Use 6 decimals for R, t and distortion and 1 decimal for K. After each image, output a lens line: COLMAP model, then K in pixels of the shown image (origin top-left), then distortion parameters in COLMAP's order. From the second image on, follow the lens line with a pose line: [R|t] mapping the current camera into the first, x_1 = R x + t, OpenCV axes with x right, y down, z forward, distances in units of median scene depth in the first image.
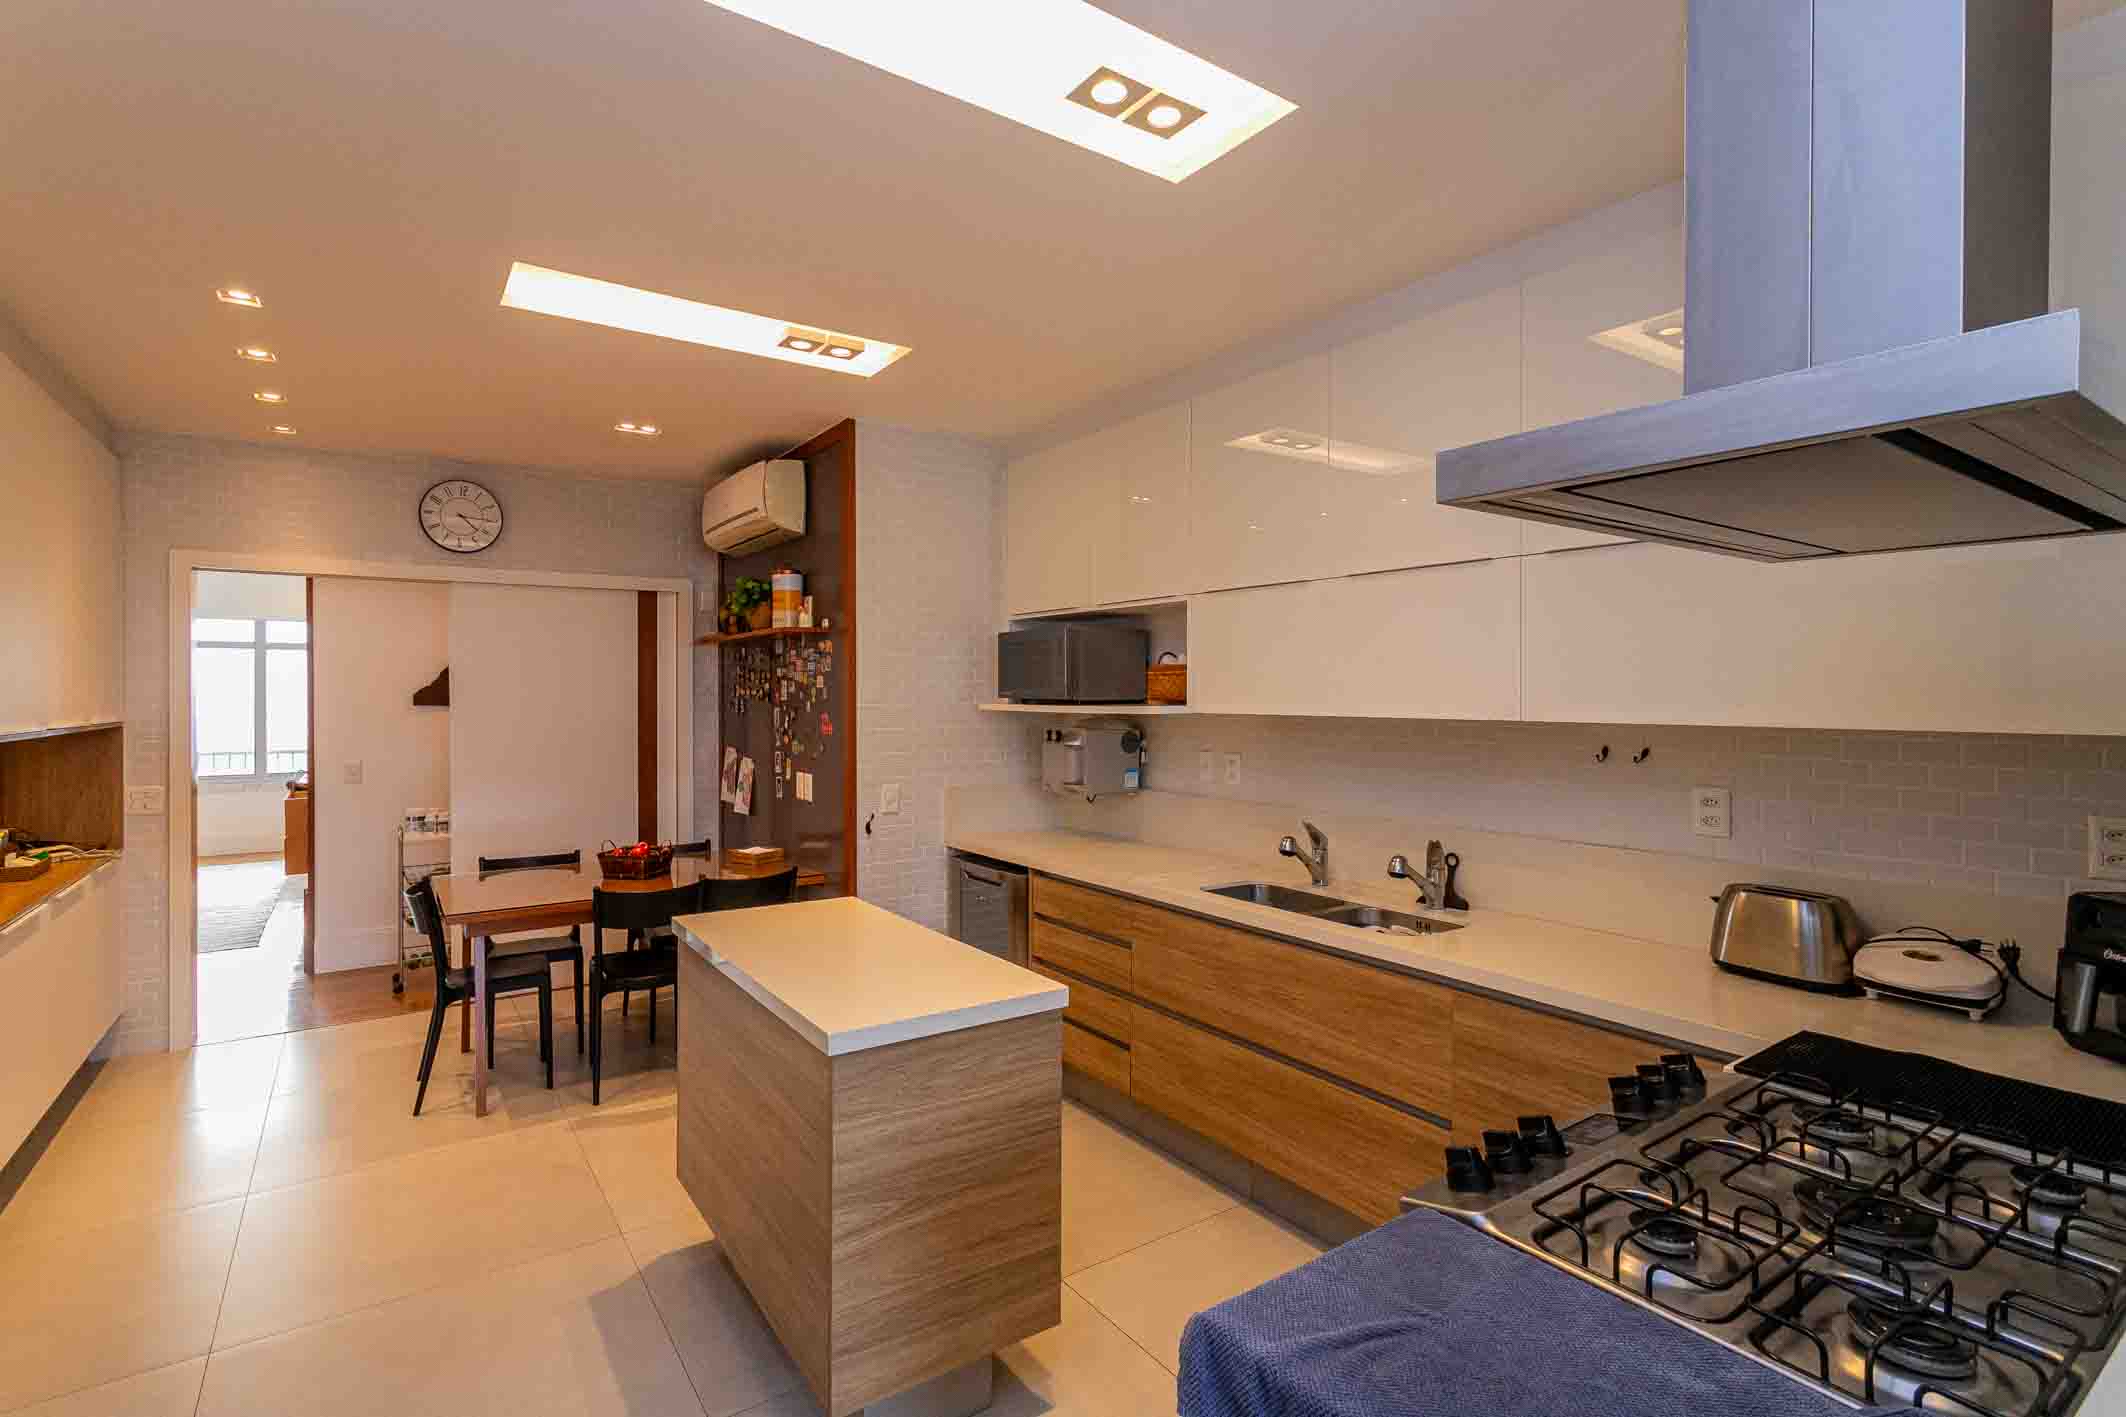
lens RADIAL K [[1015.0, 0, 1078.8], [0, 1015.0, 696.7], [0, 0, 1]] dist [-0.000322, 0.000153]
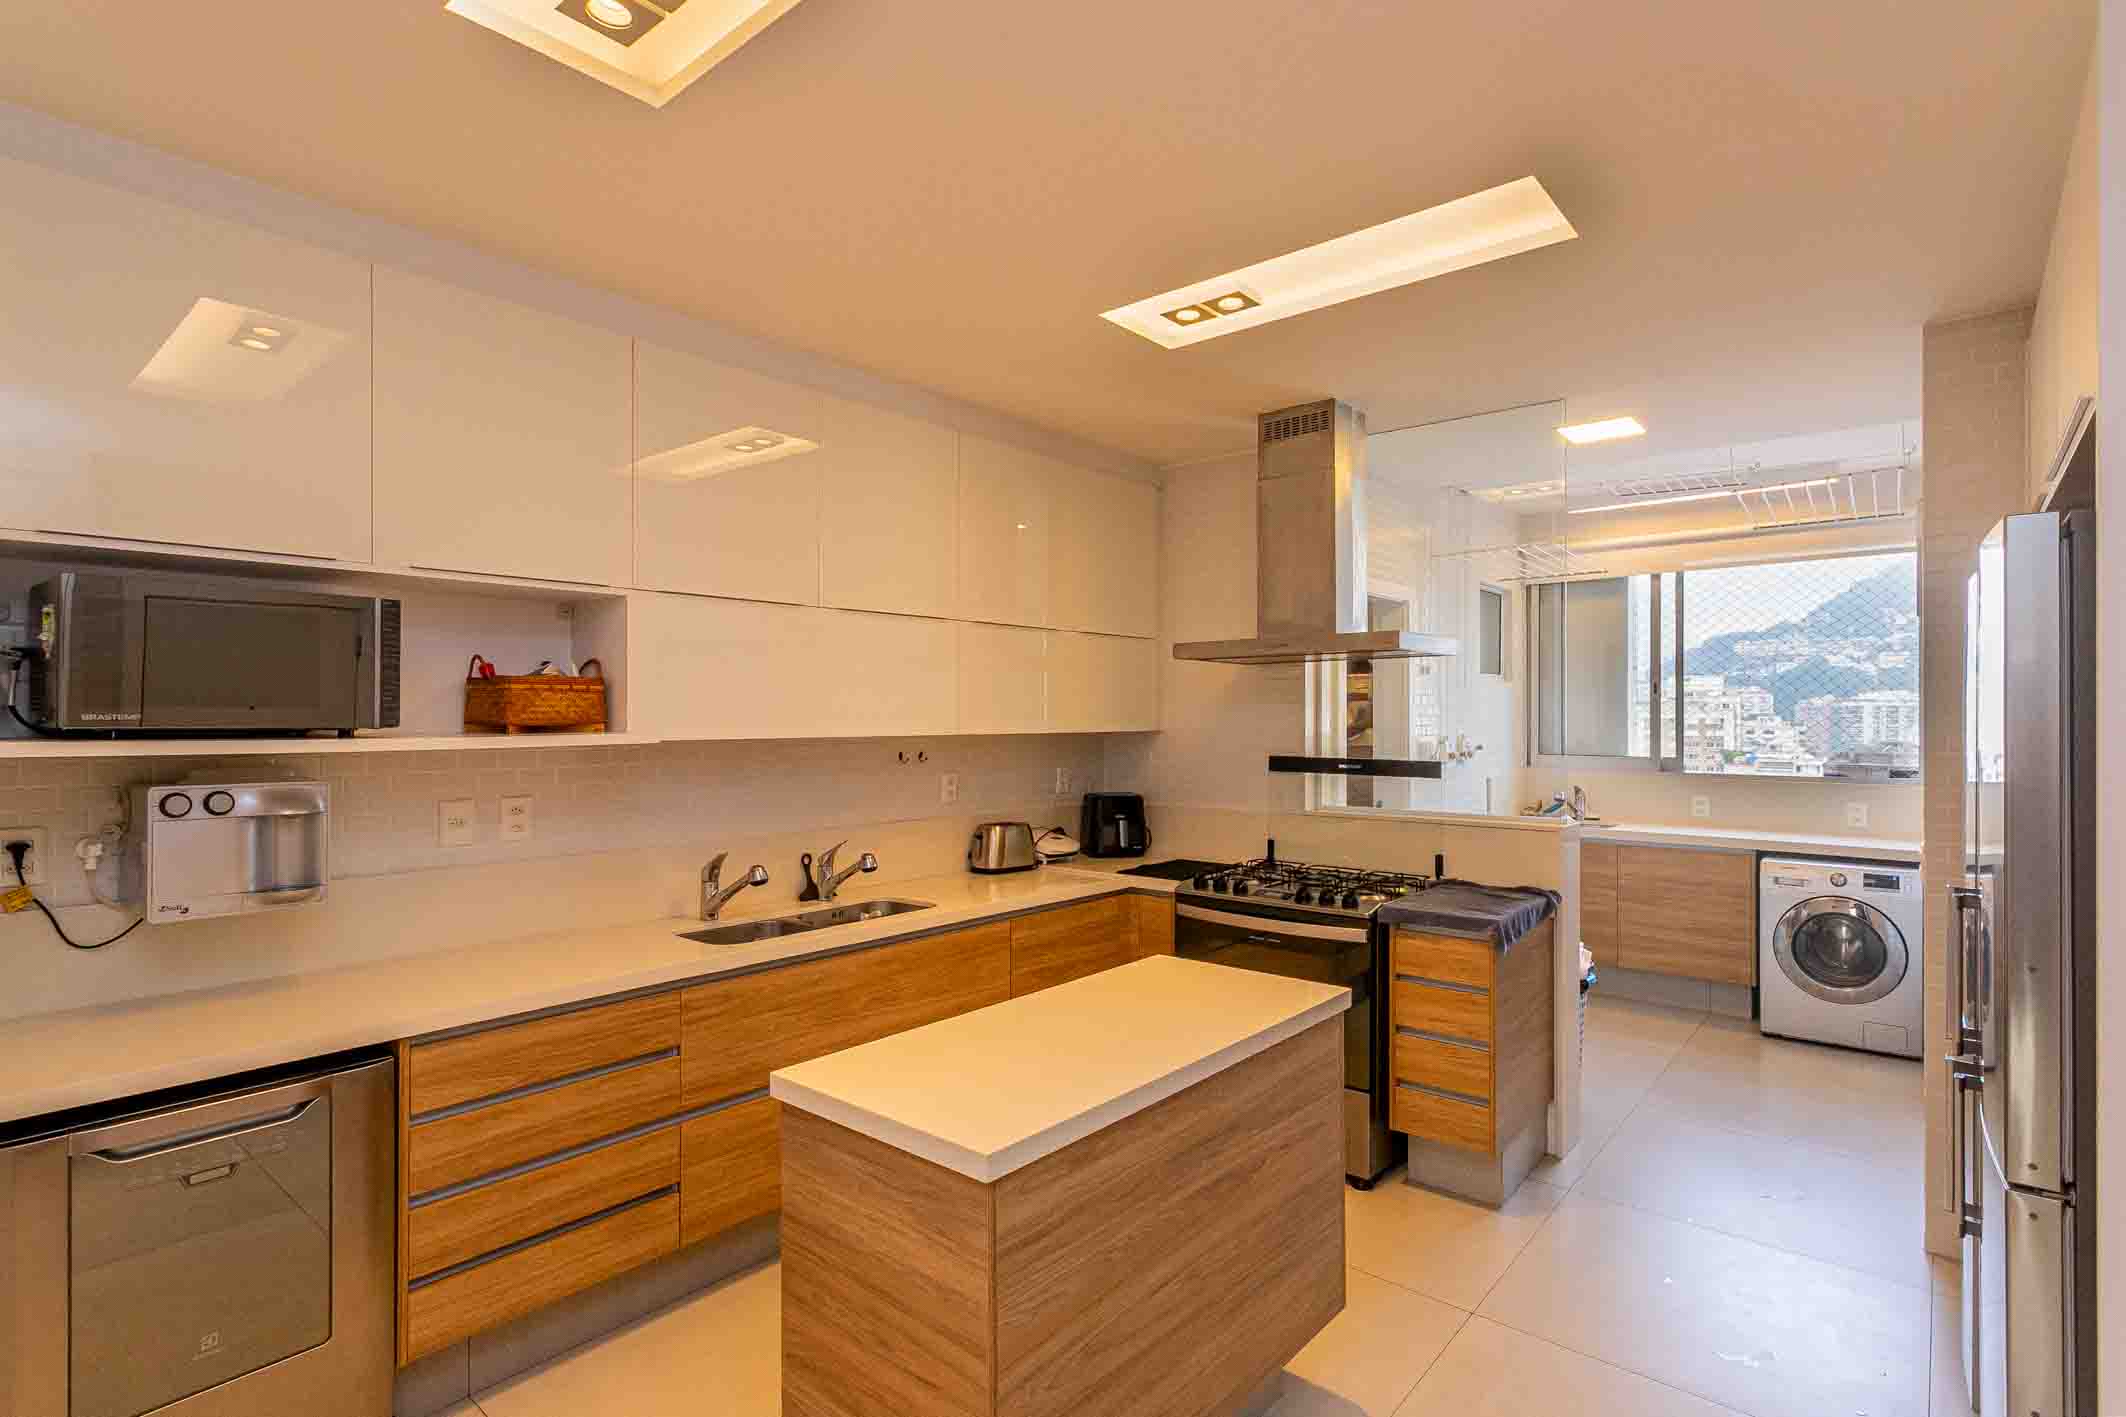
lens RADIAL K [[1009.3, 0, 1077.4], [0, 1009.3, 716.7], [0, 0, 1]] dist [-0.001281, 0.000454]
pose [[-0.250088, 0.000456, 0.968223, -0.714712], [0.004689, 0.999989, 0.000740, -0.001753], [-0.968212, 0.004725, -0.250087, 0.854384]]
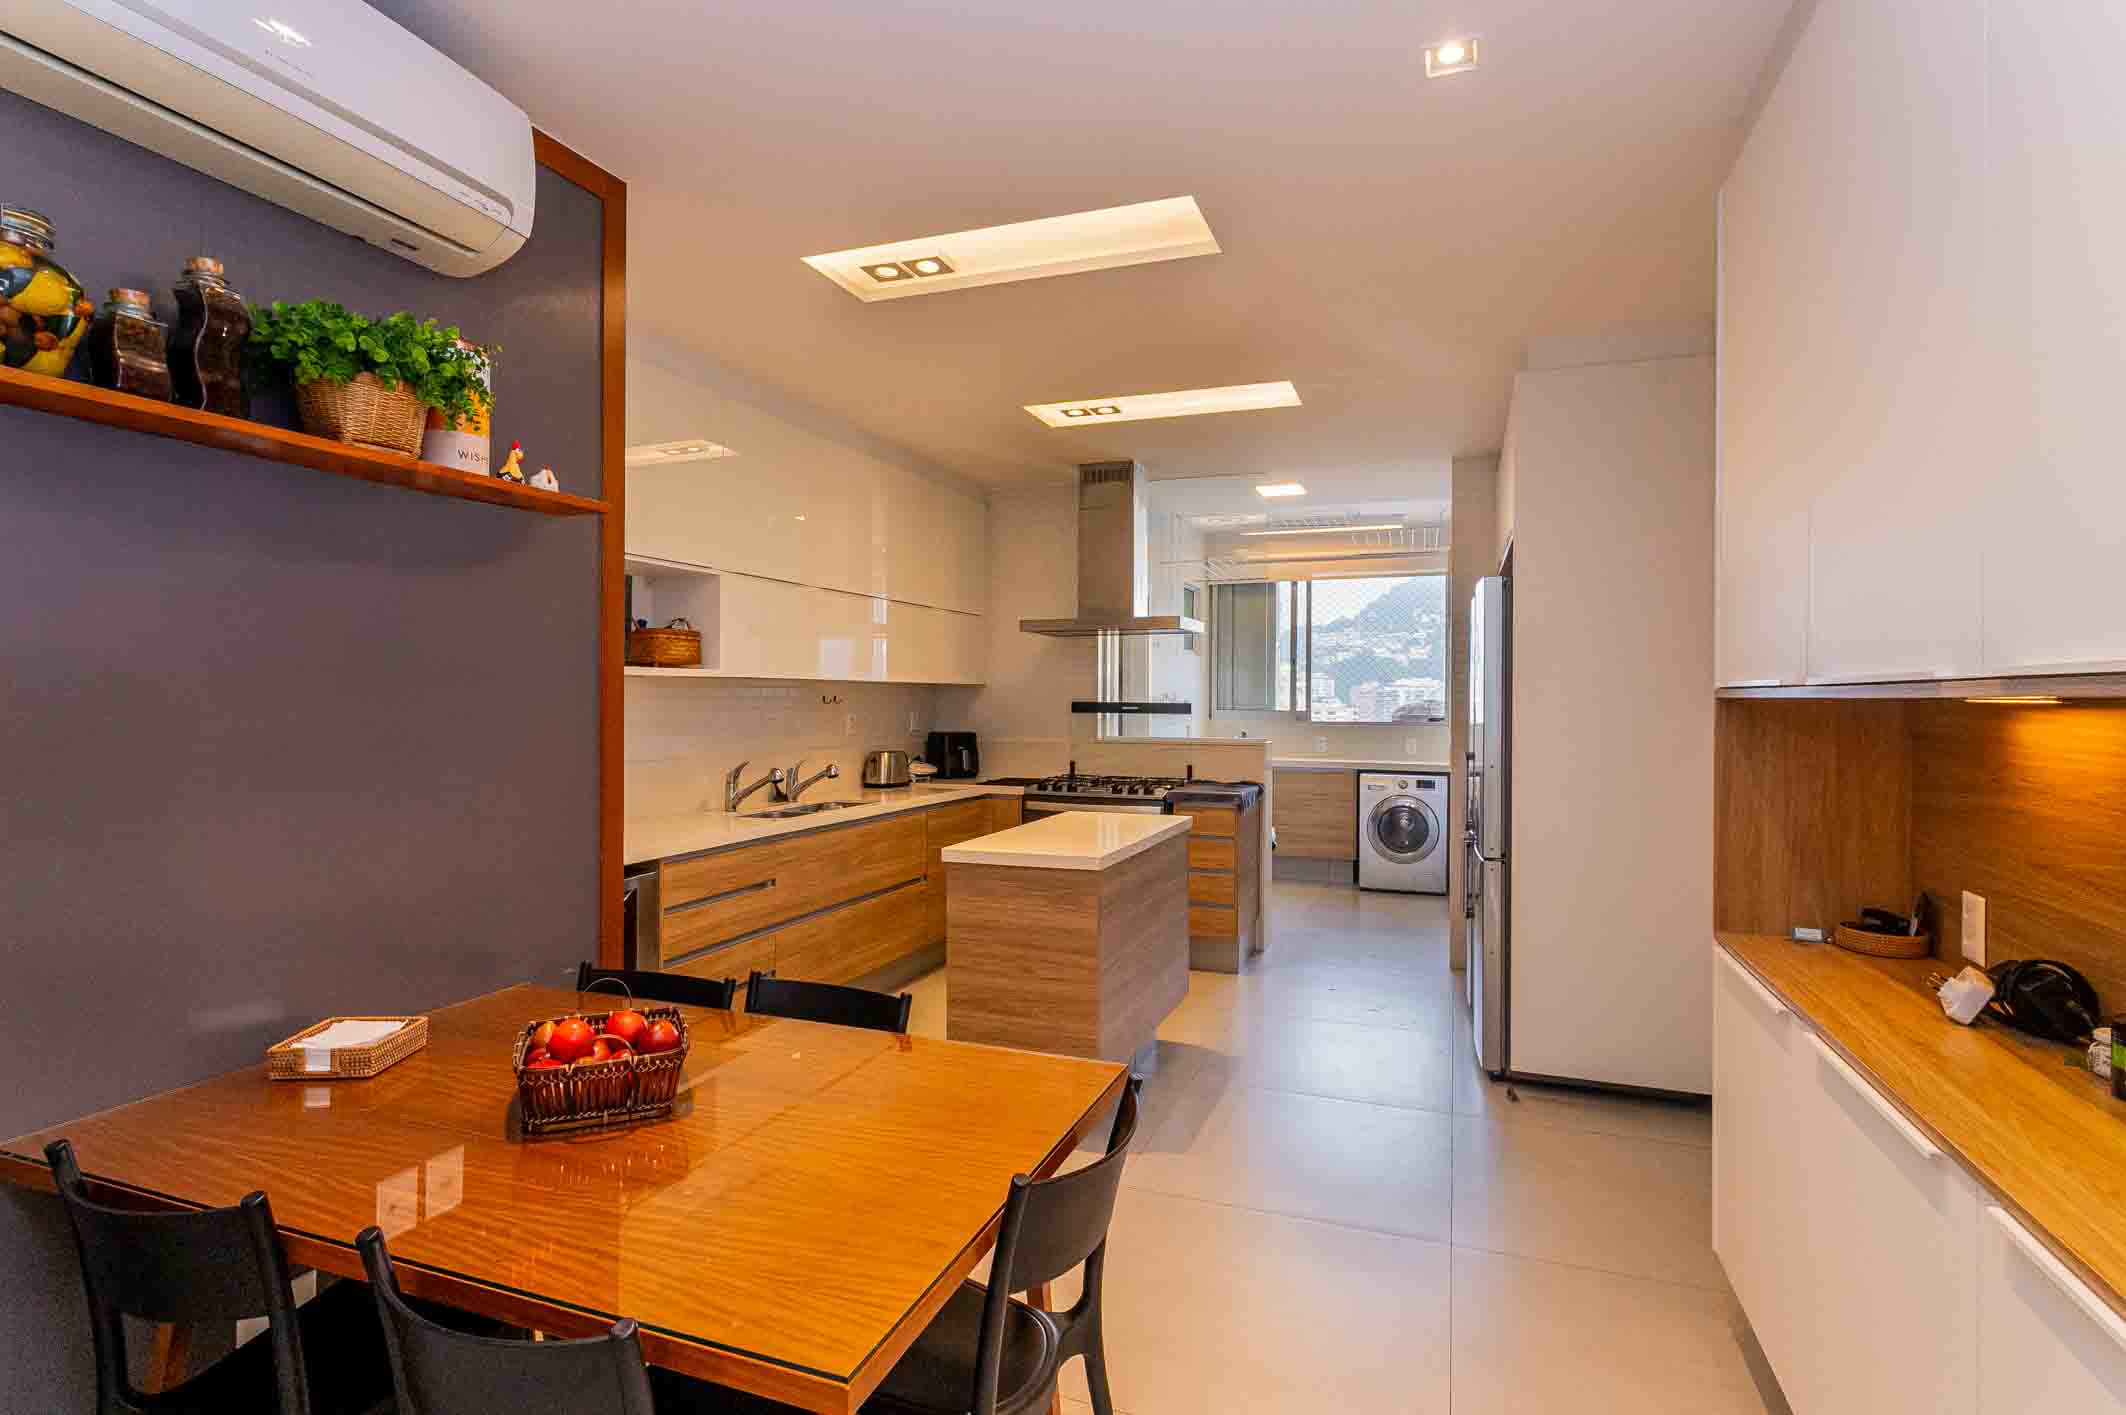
lens RADIAL K [[1015.0, 0, 1078.8], [0, 1015.0, 695.7], [0, 0, 1]] dist [-0.000322, 0.000153]
pose [[-0.571407, -0.002468, 0.820663, -1.015786], [-0.002004, 0.999997, 0.001613, 0.034644], [-0.820664, -0.000723, -0.571410, 1.301445]]
